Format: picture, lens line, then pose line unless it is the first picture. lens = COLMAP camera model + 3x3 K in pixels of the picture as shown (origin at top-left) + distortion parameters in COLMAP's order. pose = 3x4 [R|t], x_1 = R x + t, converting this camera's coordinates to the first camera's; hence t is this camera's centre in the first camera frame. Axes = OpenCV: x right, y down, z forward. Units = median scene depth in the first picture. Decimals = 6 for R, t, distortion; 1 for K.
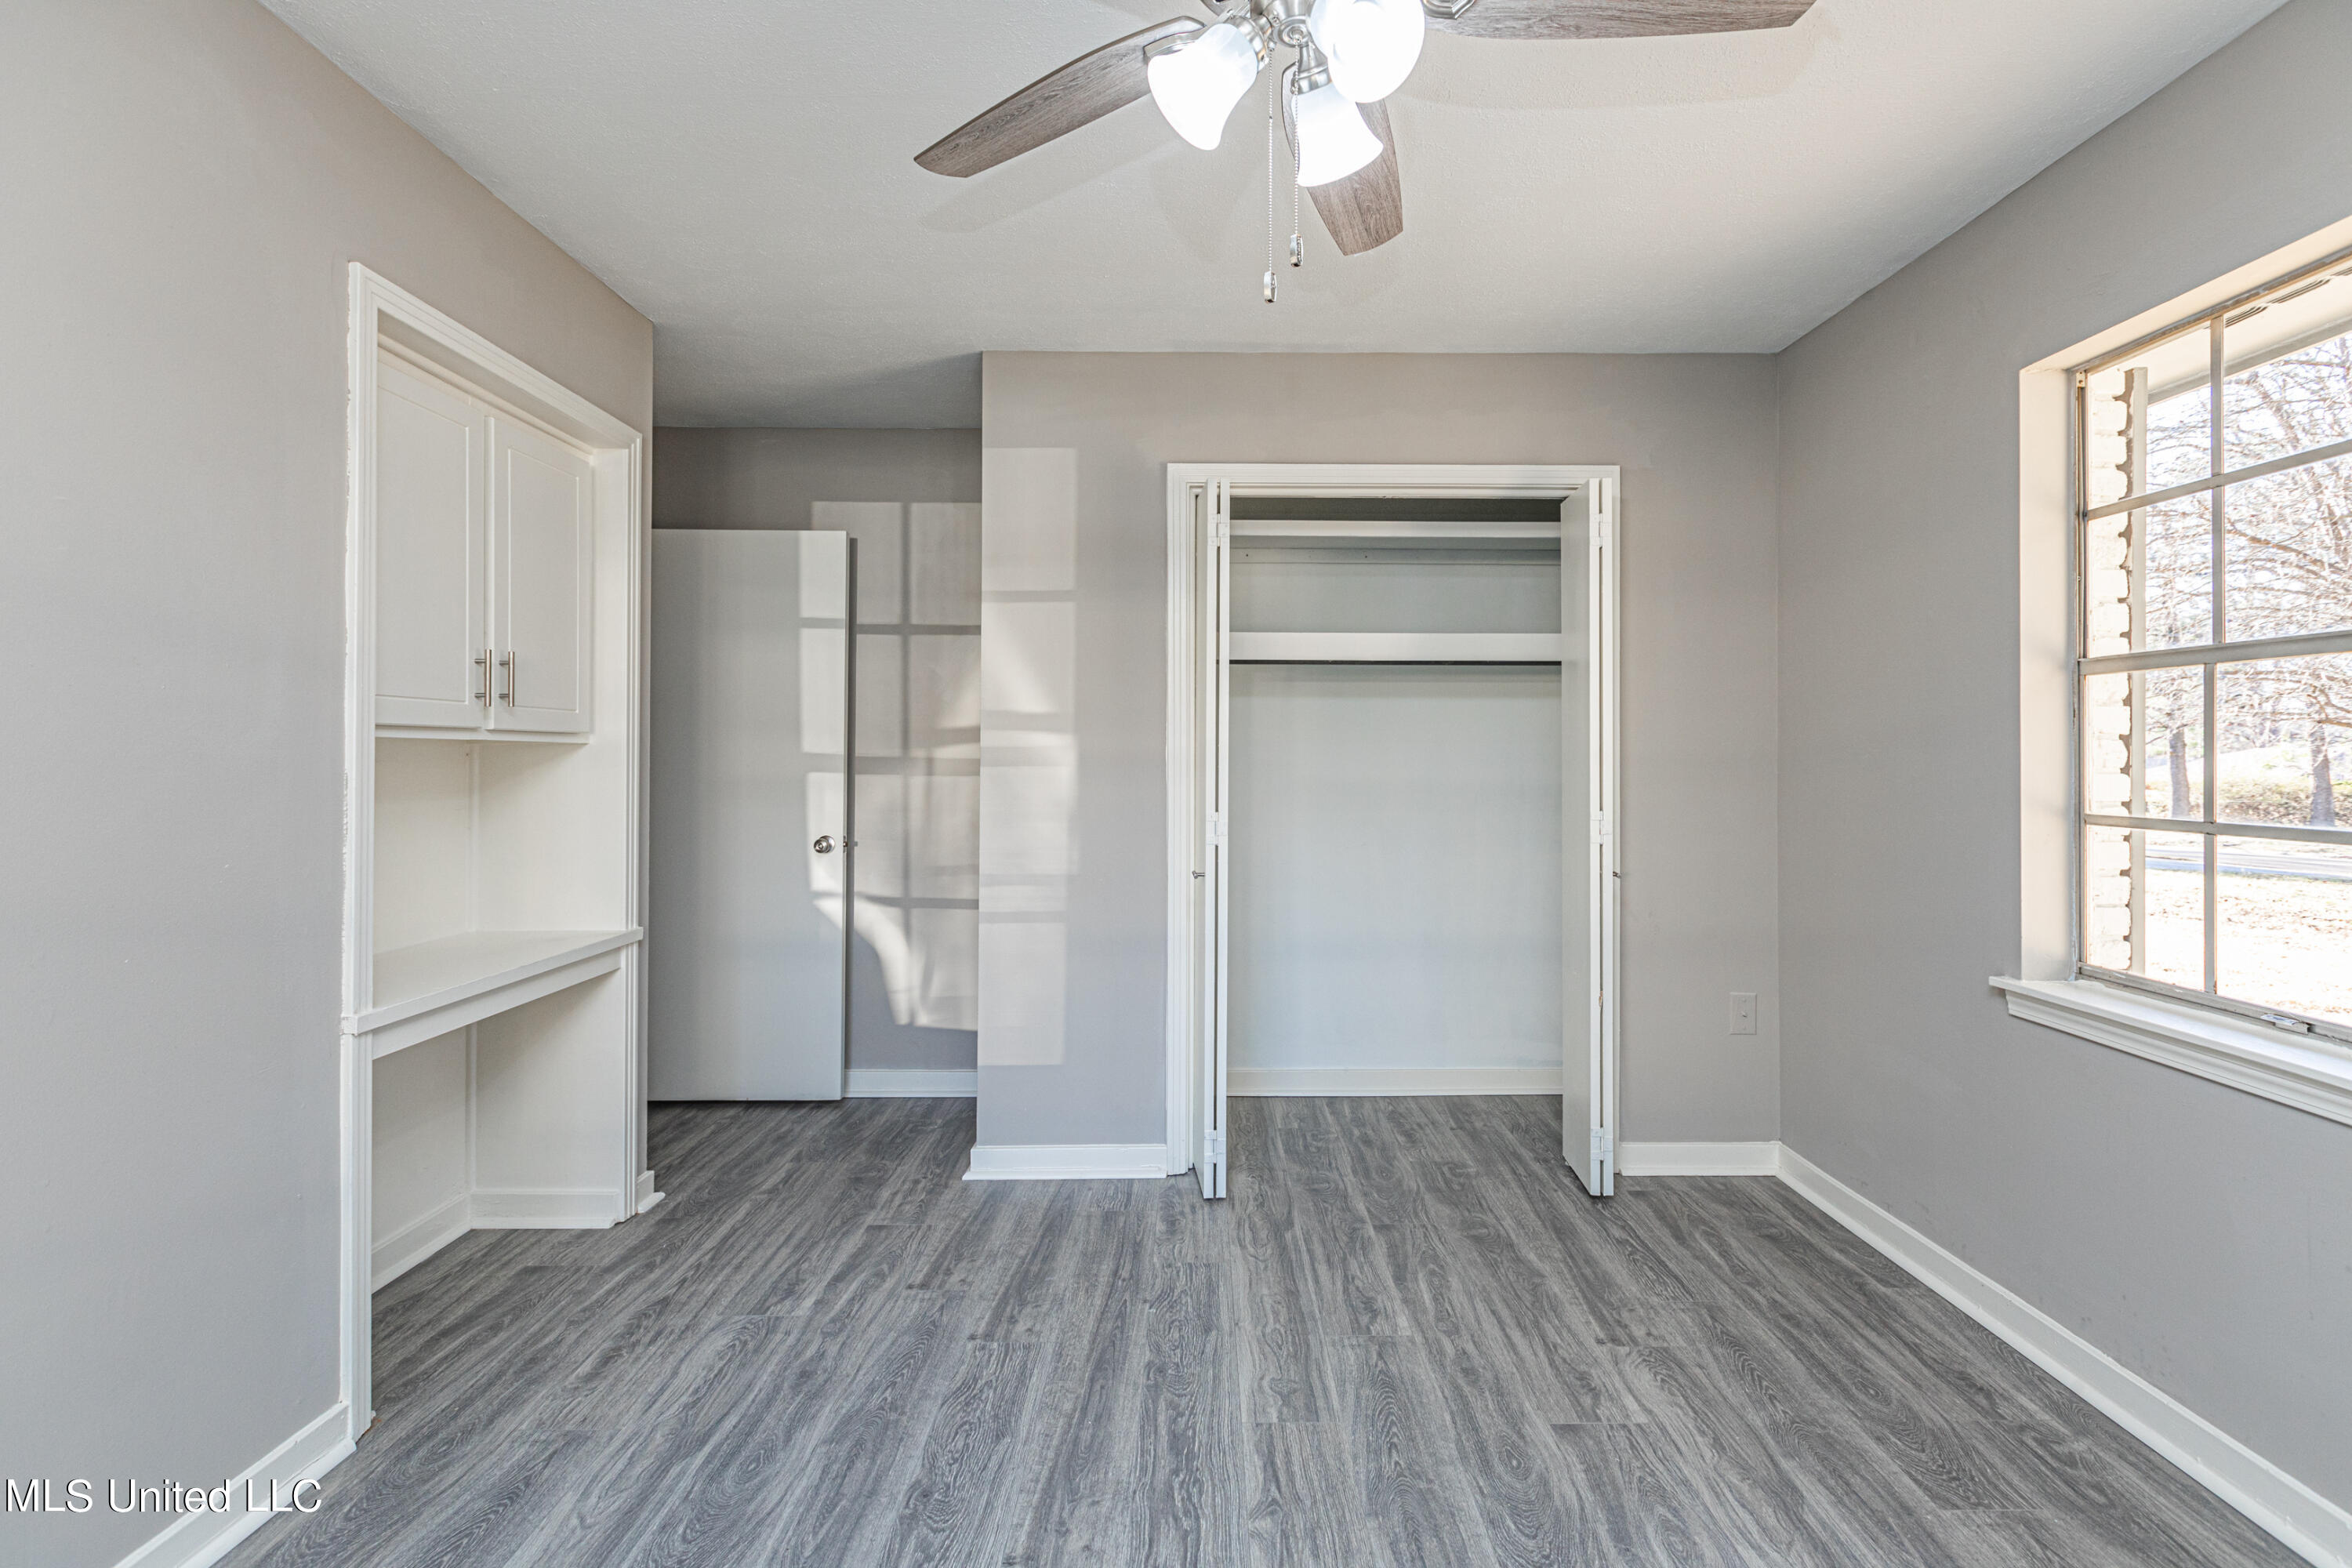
lens RADIAL K [[1064.4, 0, 1198.6], [0, 1064.4, 752.8], [0, 0, 1]] dist [0.007091, -0.002926]
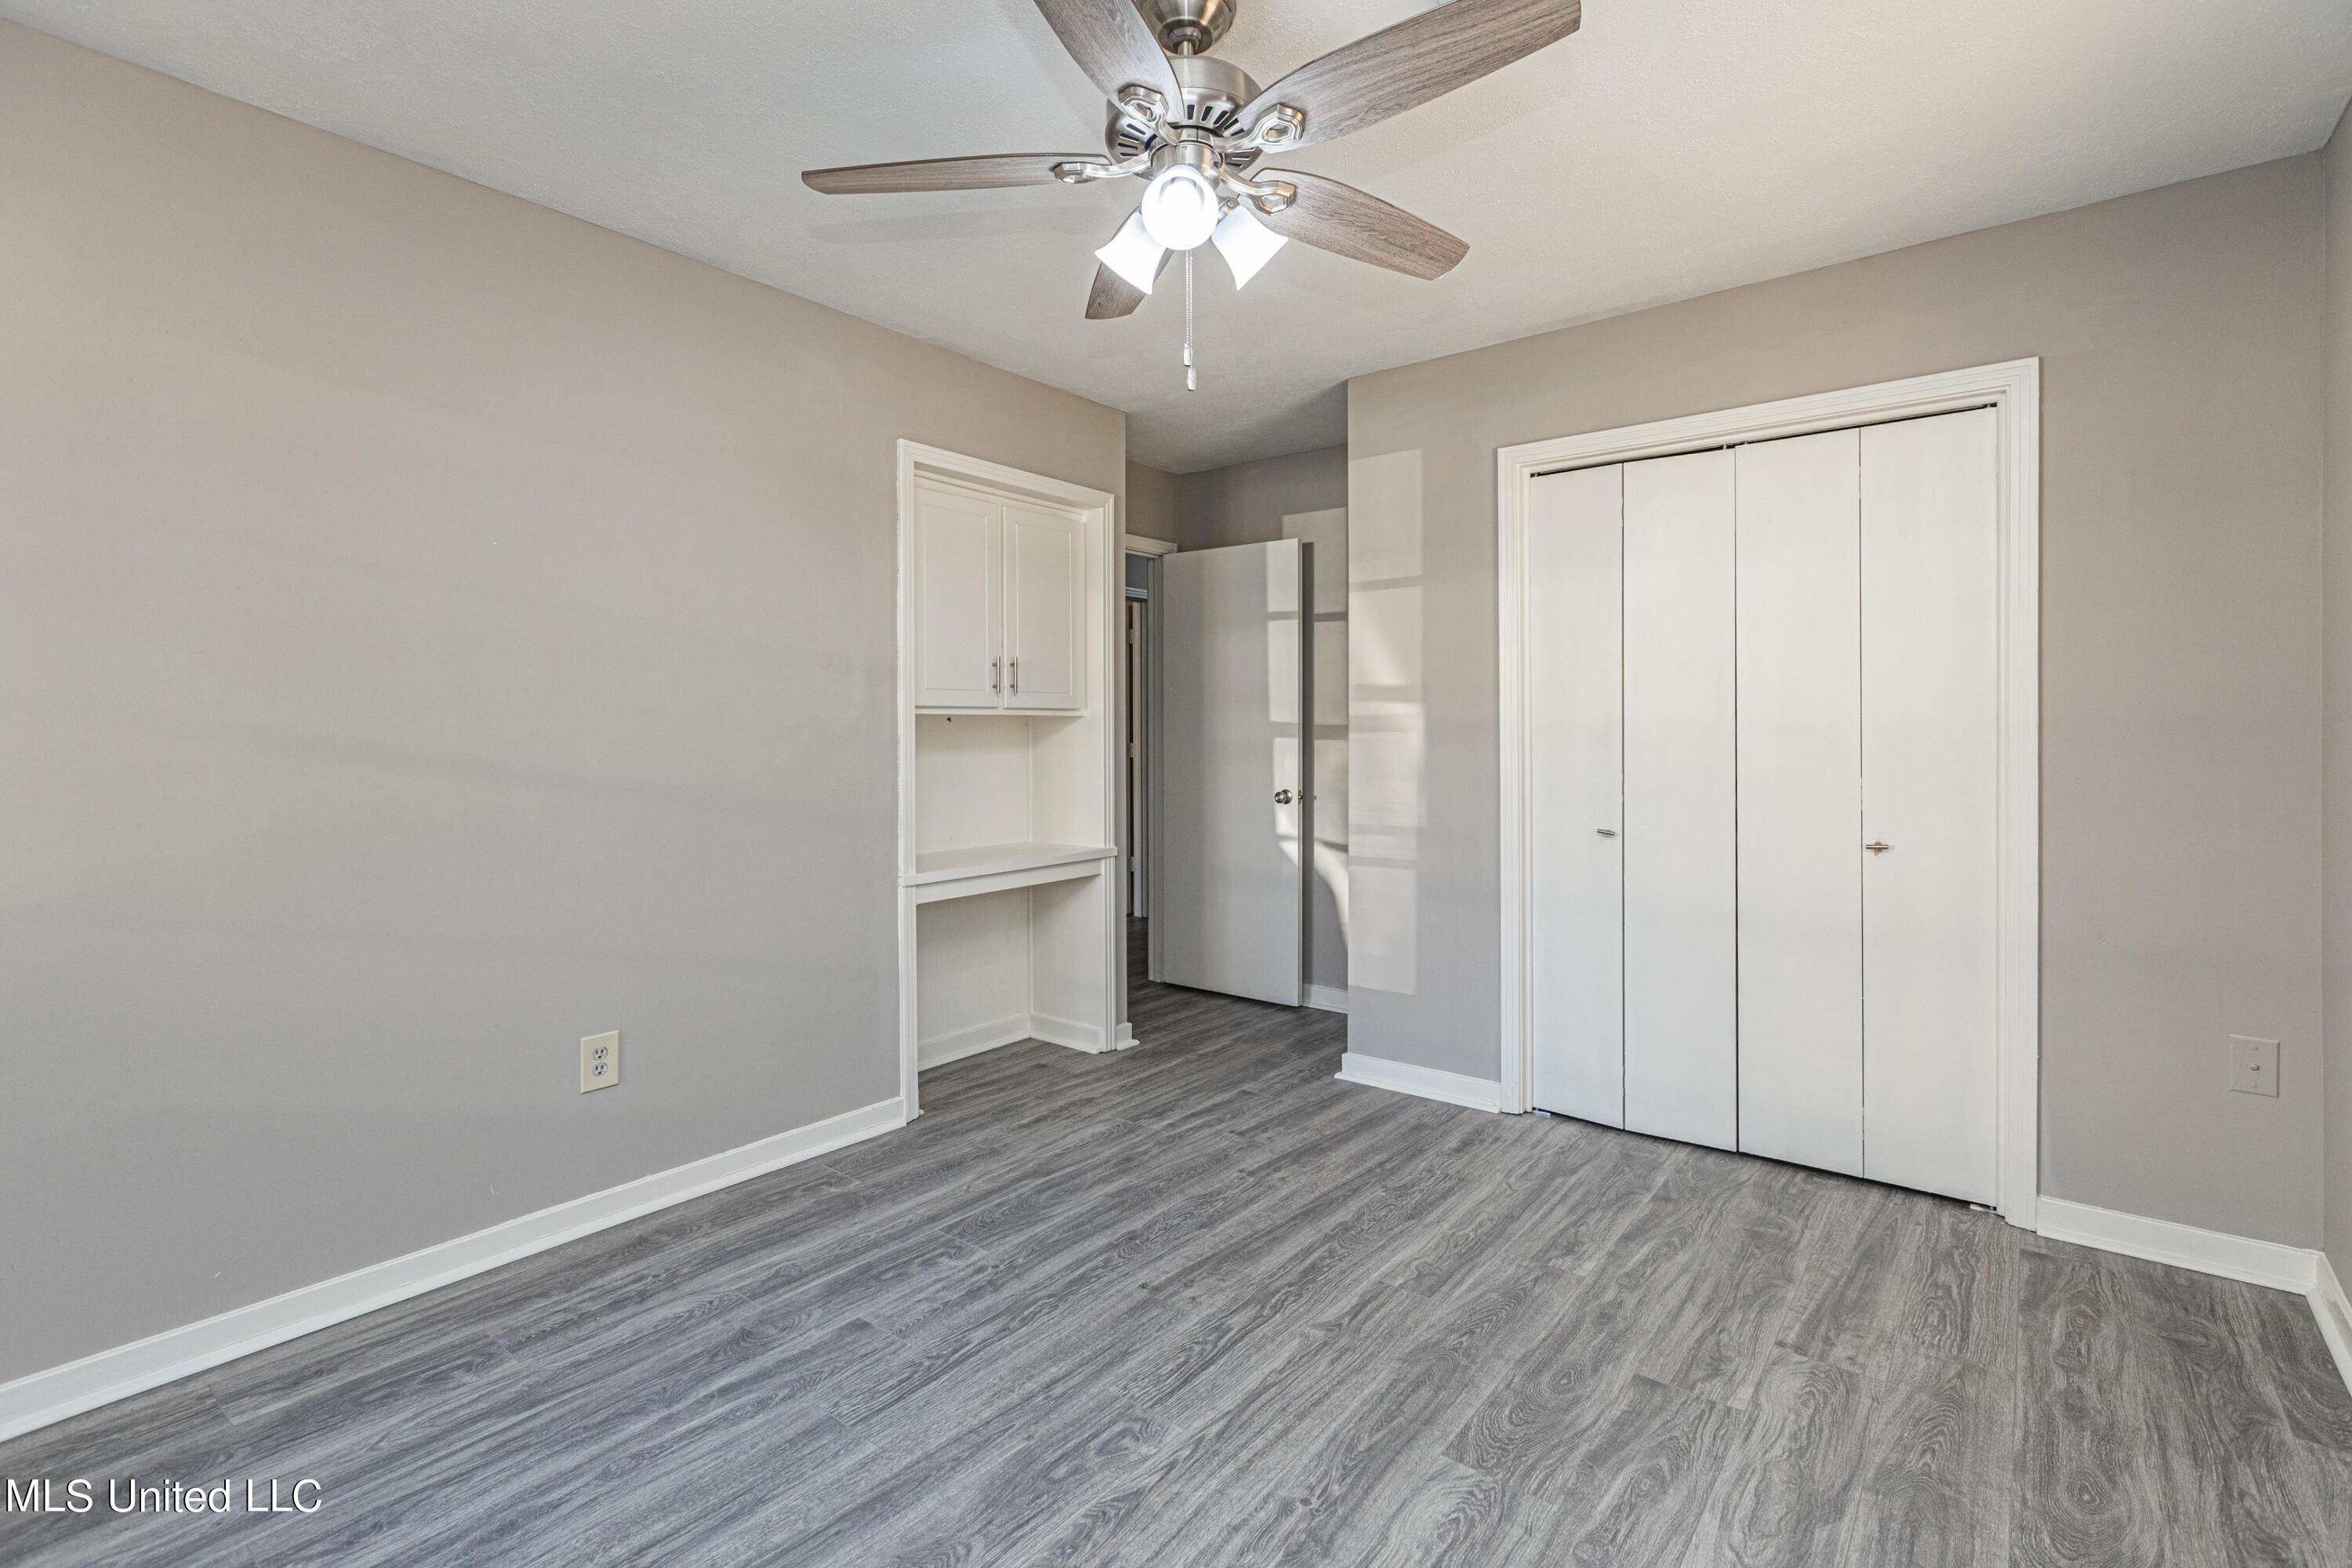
lens RADIAL K [[1064.4, 0, 1176.5], [0, 1064.4, 738.4], [0, 0, 1]] dist [0.007091, -0.002926]
pose [[0.778923, 0.001927, -0.627117, 0.448073], [0.007716, 0.999890, 0.012656, 0.003855], [0.627072, -0.014697, 0.778823, -0.043845]]
